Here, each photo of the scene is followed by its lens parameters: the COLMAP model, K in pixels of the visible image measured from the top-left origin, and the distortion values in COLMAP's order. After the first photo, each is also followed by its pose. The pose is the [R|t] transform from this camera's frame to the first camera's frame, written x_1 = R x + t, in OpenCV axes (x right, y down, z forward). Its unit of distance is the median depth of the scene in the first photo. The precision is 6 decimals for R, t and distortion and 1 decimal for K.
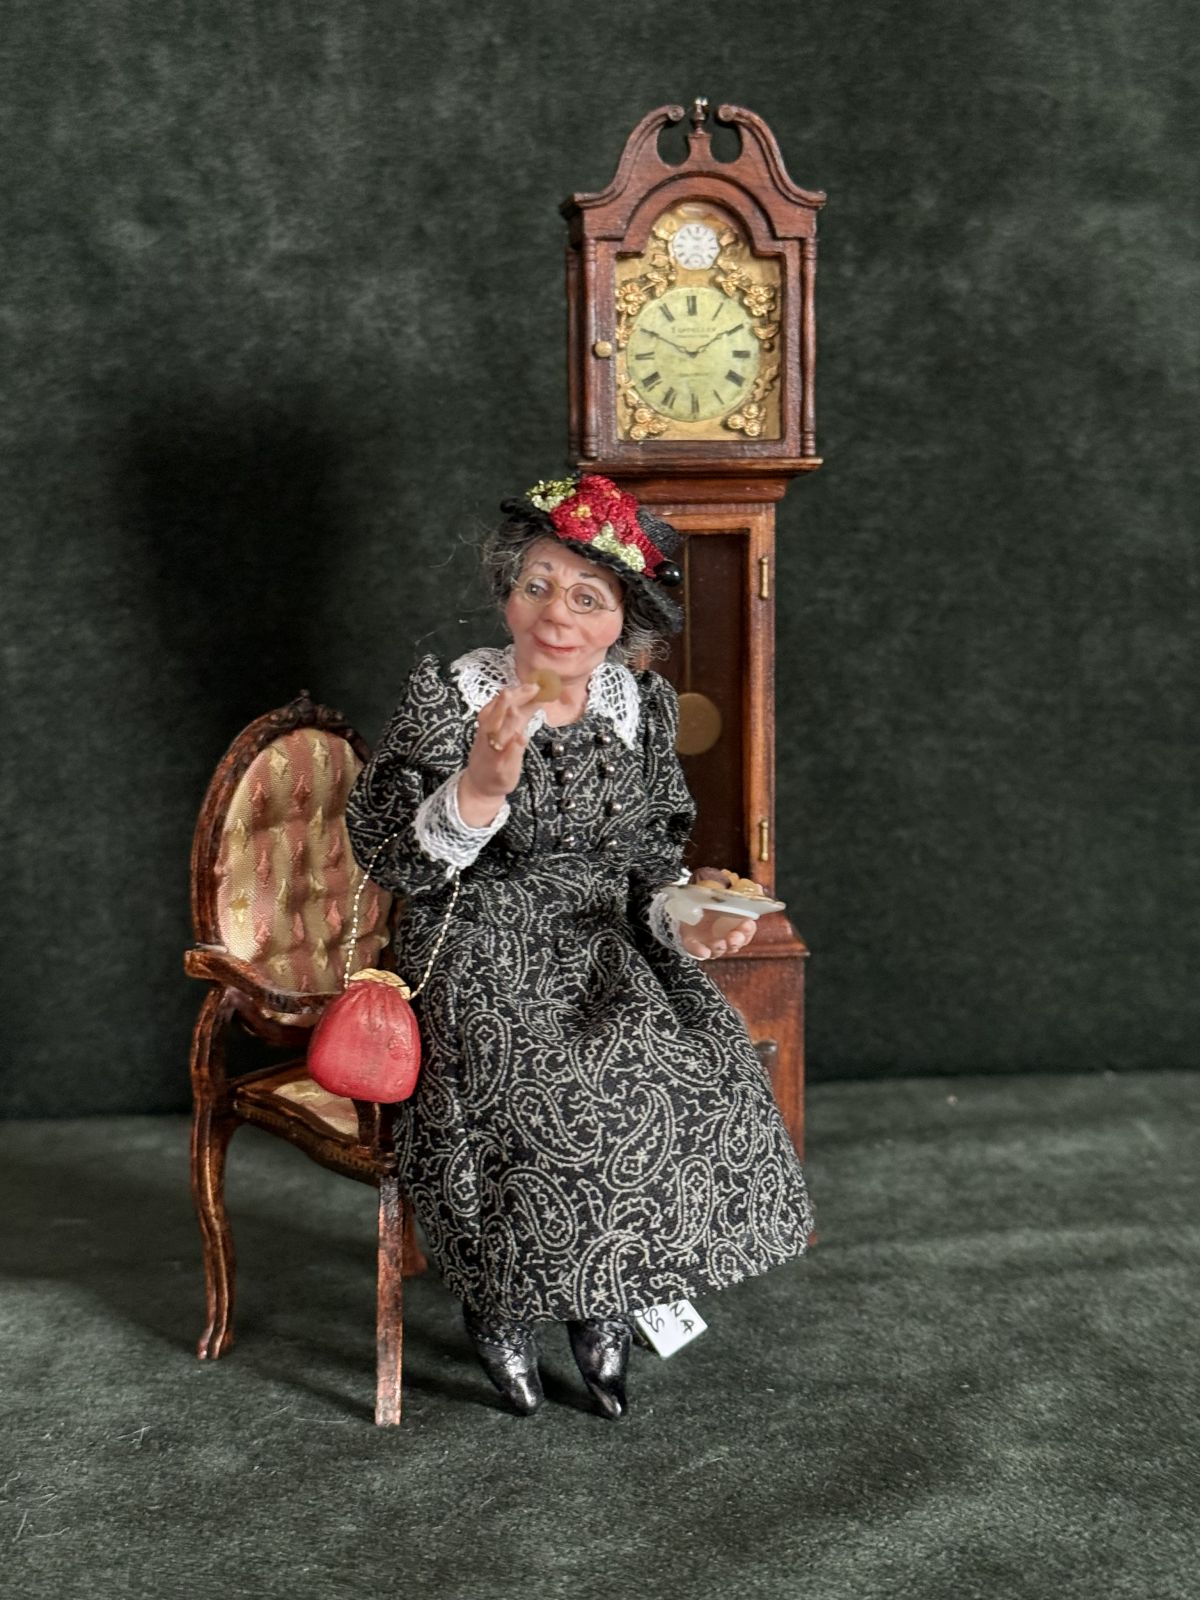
lens RADIAL K [[2590.4, 0, 633.4], [0, 2590.4, 815.4], [0, 0, 1]] dist [0.099427, 0.000000]
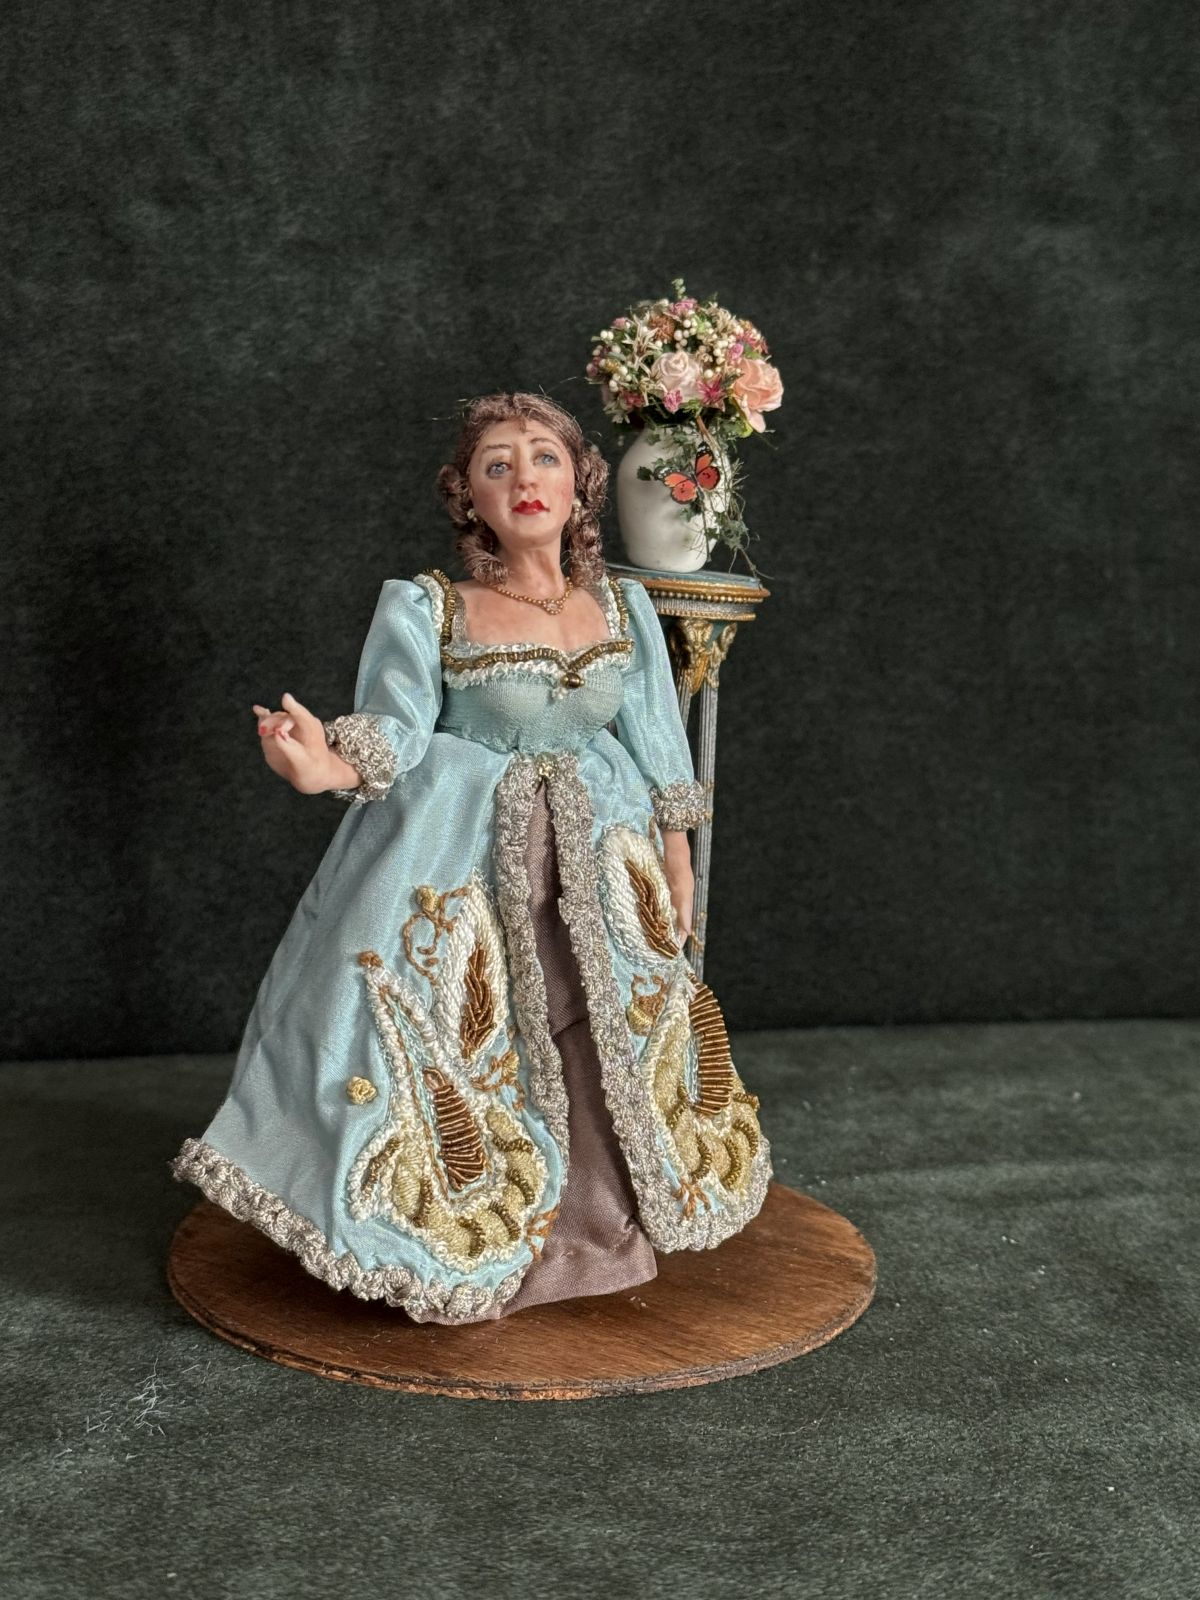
lens RADIAL K [[2676.4, 0, 622.6], [0, 2676.4, 814.2], [0, 0, 1]] dist [0.121226, 0.000000]
pose [[0.991162, 0.017134, 0.131545, -0.140709], [-0.020147, 0.999563, 0.021613, -0.010270], [-0.131117, -0.024072, 0.991075, -0.097897]]
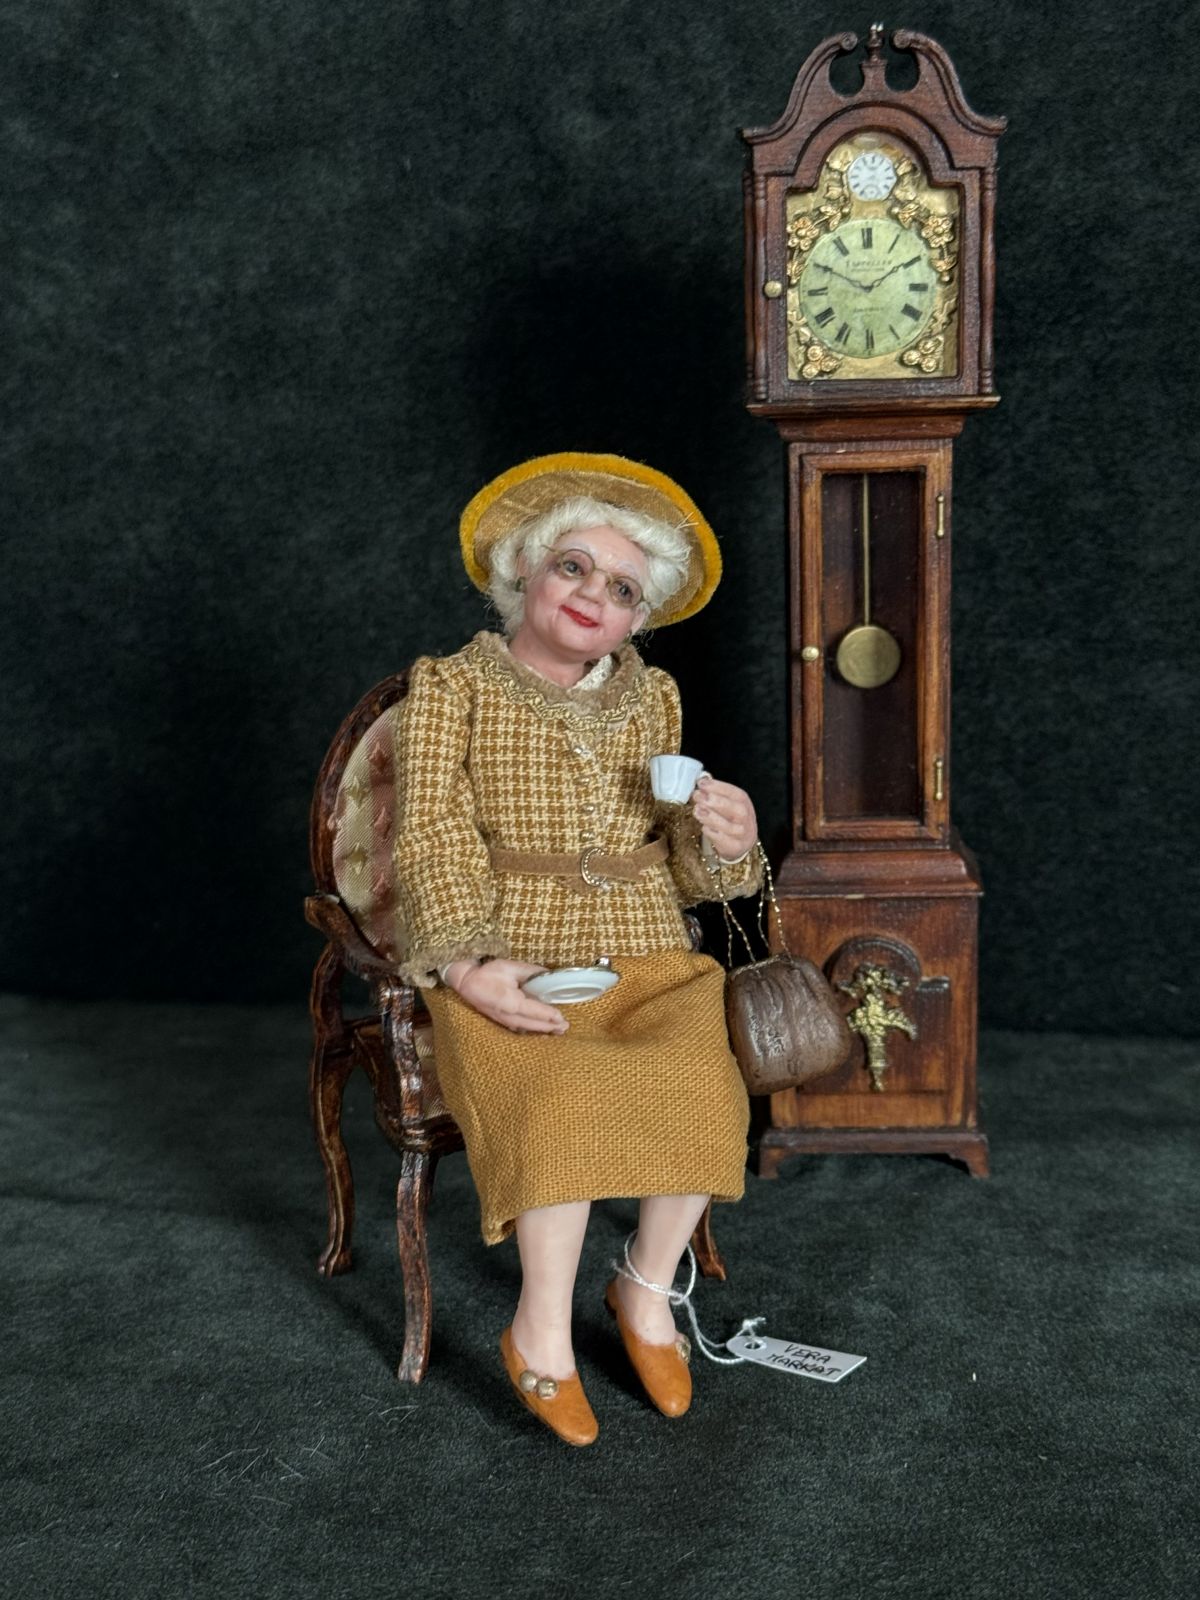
lens RADIAL K [[2590.4, 0, 591.1], [0, 2590.4, 816.1], [0, 0, 1]] dist [0.099427, 0.000000]
pose [[0.947249, 0.066201, -0.313587, 0.128469], [-0.030086, 0.992481, 0.118641, -0.082656], [0.319083, -0.102948, 0.942119, 0.066002]]
